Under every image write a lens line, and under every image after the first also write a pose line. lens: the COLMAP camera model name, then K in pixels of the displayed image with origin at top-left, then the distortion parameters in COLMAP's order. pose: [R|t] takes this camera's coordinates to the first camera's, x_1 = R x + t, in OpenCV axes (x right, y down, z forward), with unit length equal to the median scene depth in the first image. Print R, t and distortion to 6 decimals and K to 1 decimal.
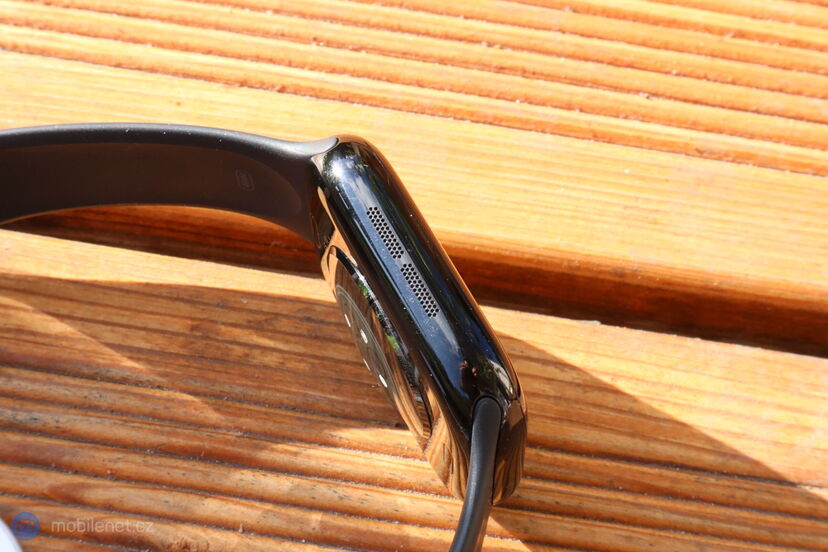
lens RADIAL K [[1749.8, 0, 414.2], [0, 1749.8, 276.8], [0, 0, 1]] dist [-0.149639, 0.000000]
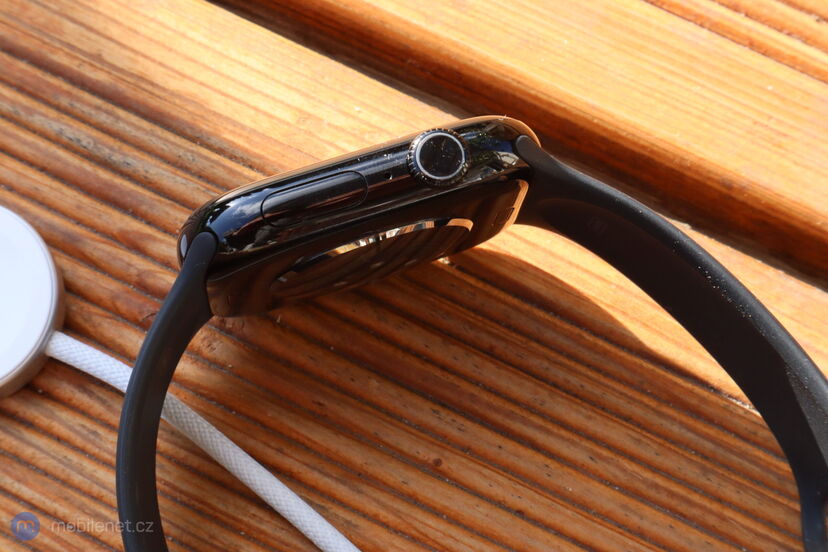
lens RADIAL K [[1749.8, 0, 414.0], [0, 1749.8, 275.2], [0, 0, 1]] dist [-0.149639, 0.000000]
pose [[0.943662, 0.288326, -0.162386, 0.124906], [-0.268151, 0.953829, 0.135295, -0.039178], [0.193897, -0.084129, 0.977408, -0.002586]]
